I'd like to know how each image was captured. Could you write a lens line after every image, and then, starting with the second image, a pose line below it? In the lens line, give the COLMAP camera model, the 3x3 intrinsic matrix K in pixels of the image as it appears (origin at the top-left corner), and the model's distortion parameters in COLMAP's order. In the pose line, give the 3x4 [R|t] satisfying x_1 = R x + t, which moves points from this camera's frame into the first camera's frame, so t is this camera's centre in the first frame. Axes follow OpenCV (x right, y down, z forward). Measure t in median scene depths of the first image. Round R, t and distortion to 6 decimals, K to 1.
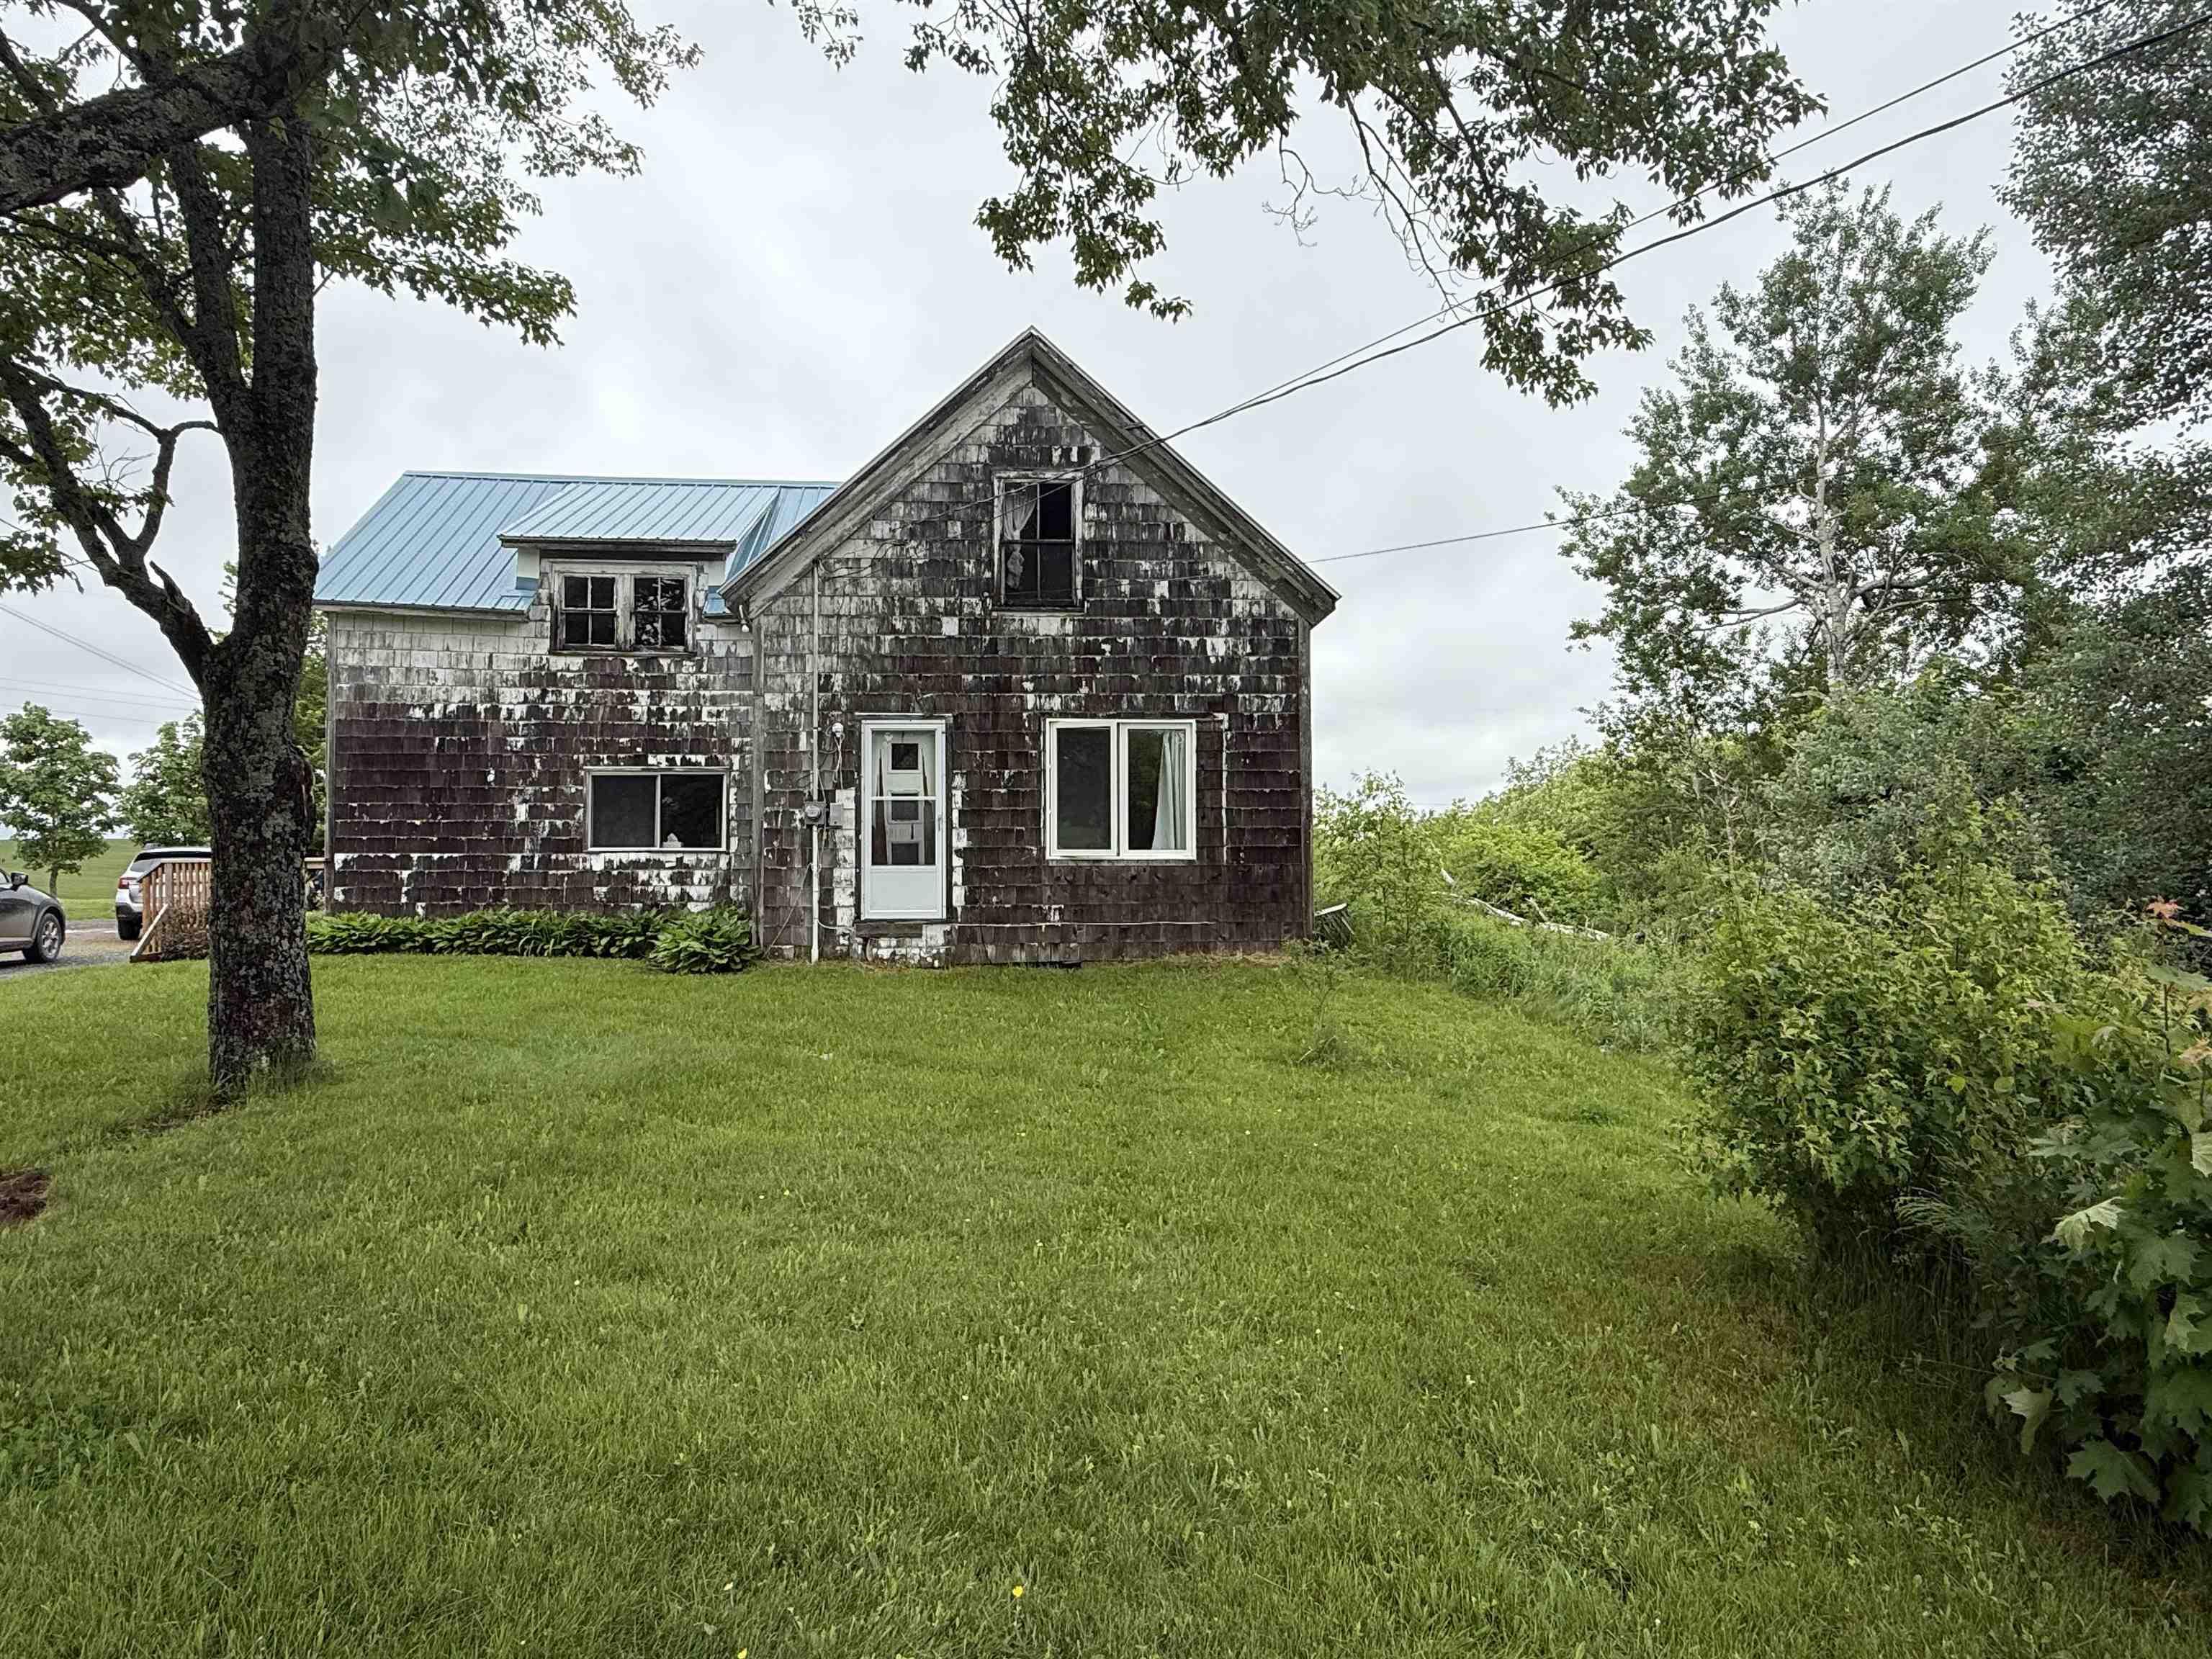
lens RADIAL K [[1248.6, 0, 1104.2], [0, 1248.6, 832.6], [0, 0, 1]] dist [-0.000833, -0.000257]
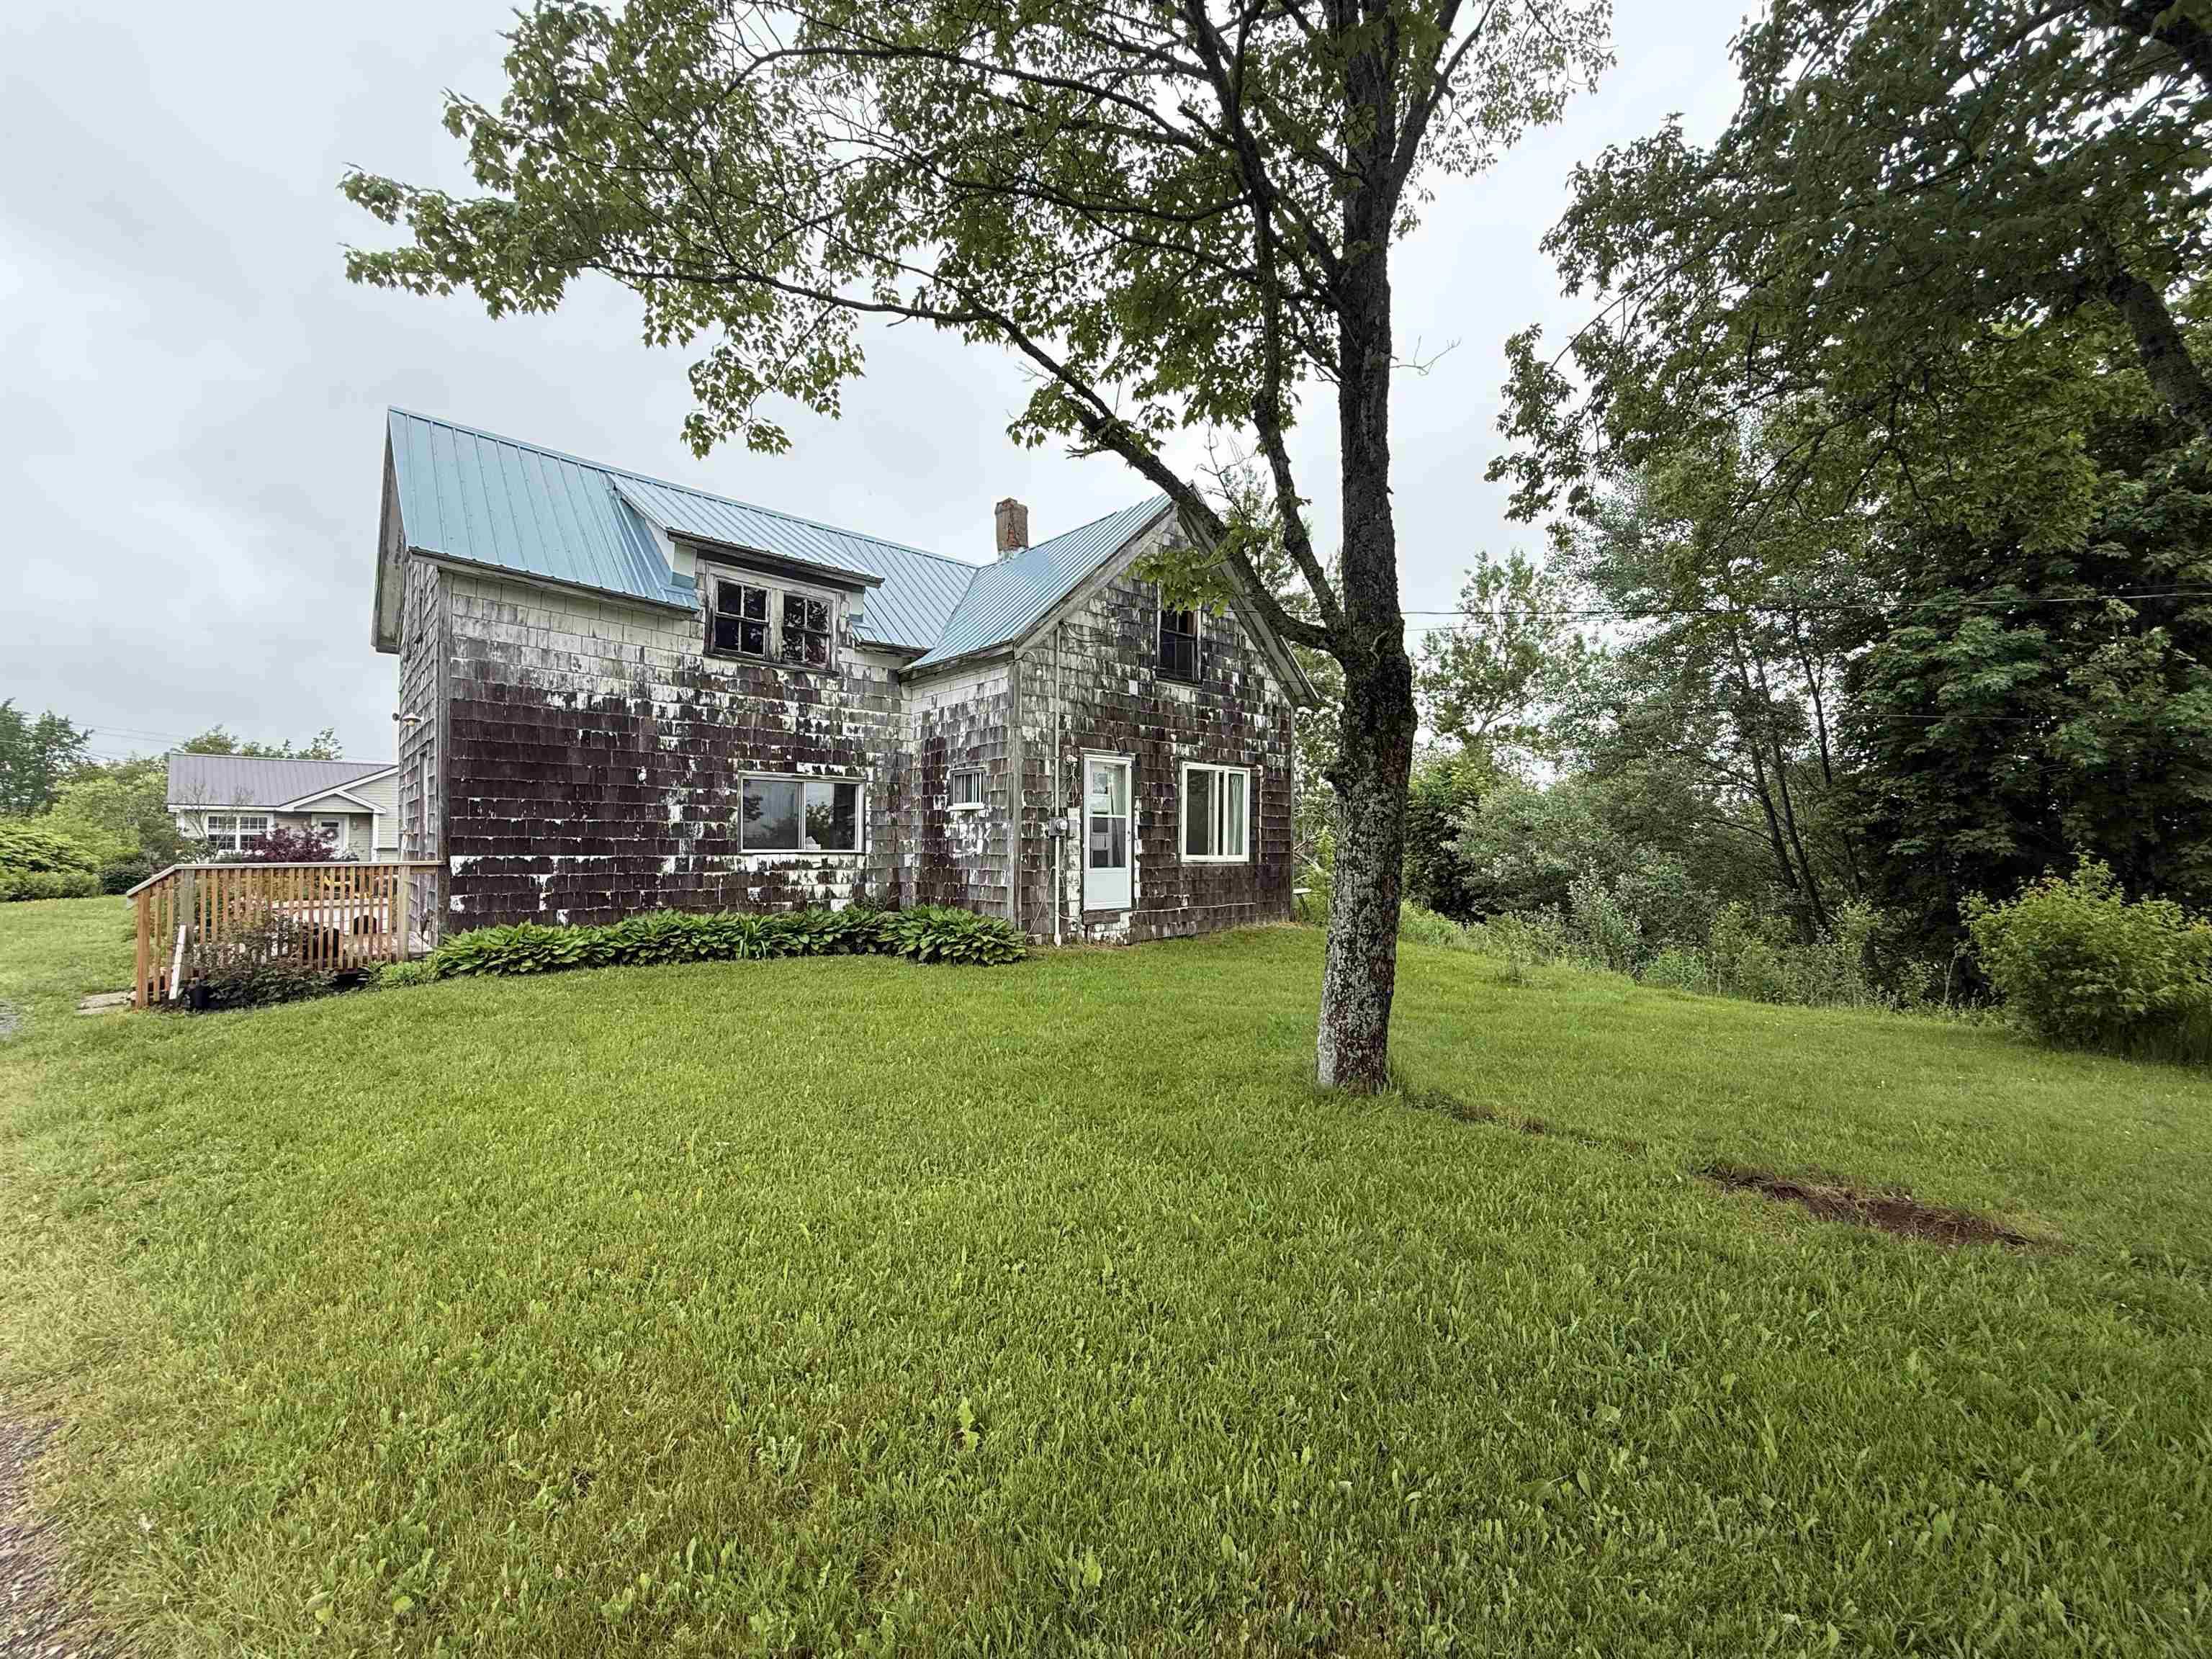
lens RADIAL K [[874.9, 0, 1104.0], [0, 874.9, 830.6], [0, 0, 1]] dist [0.000574, 0.000055]
pose [[0.780249, 0.016731, 0.625245, -0.638875], [-0.024286, 0.999699, 0.003555, -0.013543], [-0.624997, -0.017958, 0.780421, 0.253696]]
